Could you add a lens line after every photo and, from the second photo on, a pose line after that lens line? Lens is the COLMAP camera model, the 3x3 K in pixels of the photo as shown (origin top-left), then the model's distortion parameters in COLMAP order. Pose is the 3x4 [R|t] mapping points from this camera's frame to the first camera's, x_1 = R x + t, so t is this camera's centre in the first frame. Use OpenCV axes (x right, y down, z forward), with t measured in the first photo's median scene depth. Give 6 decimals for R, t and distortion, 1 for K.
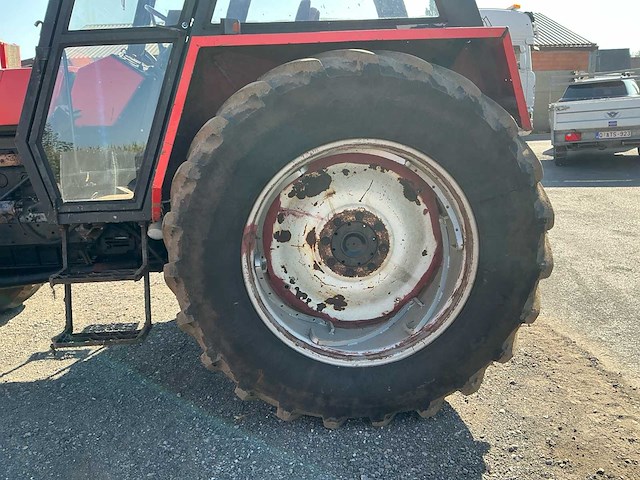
lens RADIAL K [[530.9, 0, 320.0], [0, 530.9, 240.0], [0, 0, 1]] dist [0.132215, -0.265021]
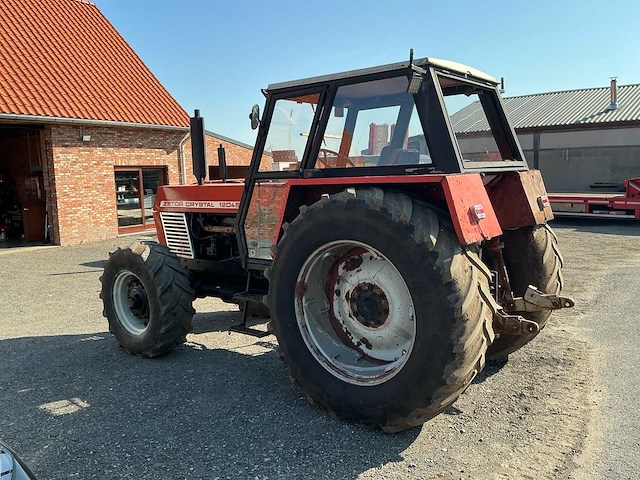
lens RADIAL K [[530.9, 0, 320.0], [0, 530.9, 240.0], [0, 0, 1]] dist [0.132215, -0.265021]
pose [[0.747784, 0.092626, -0.657449, 0.956771], [-0.159421, 0.986301, -0.042369, -0.090201], [0.644518, 0.136494, 0.752307, -0.273493]]
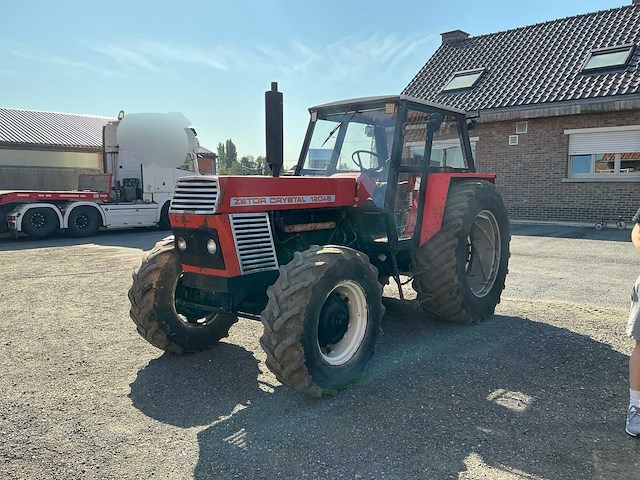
lens RADIAL K [[530.9, 0, 320.0], [0, 530.9, 240.0], [0, 0, 1]] dist [0.132215, -0.265021]
pose [[0.673198, -0.041206, 0.738314, -2.269847], [0.164382, 0.981803, -0.095089, 0.080620], [-0.720960, 0.185379, 0.667721, -0.208013]]
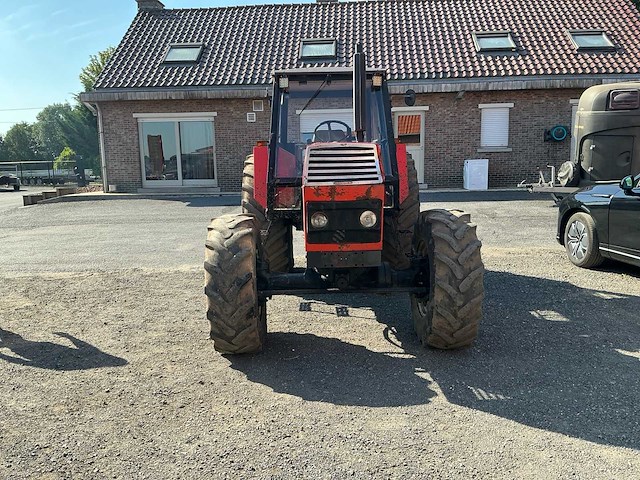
lens RADIAL K [[530.9, 0, 320.0], [0, 530.9, 240.0], [0, 0, 1]] dist [0.132215, -0.265021]
pose [[0.041974, -0.114991, 0.992479, -2.824735], [0.264442, 0.959208, 0.099952, -0.248653], [-0.963488, 0.258258, 0.070670, 1.199111]]
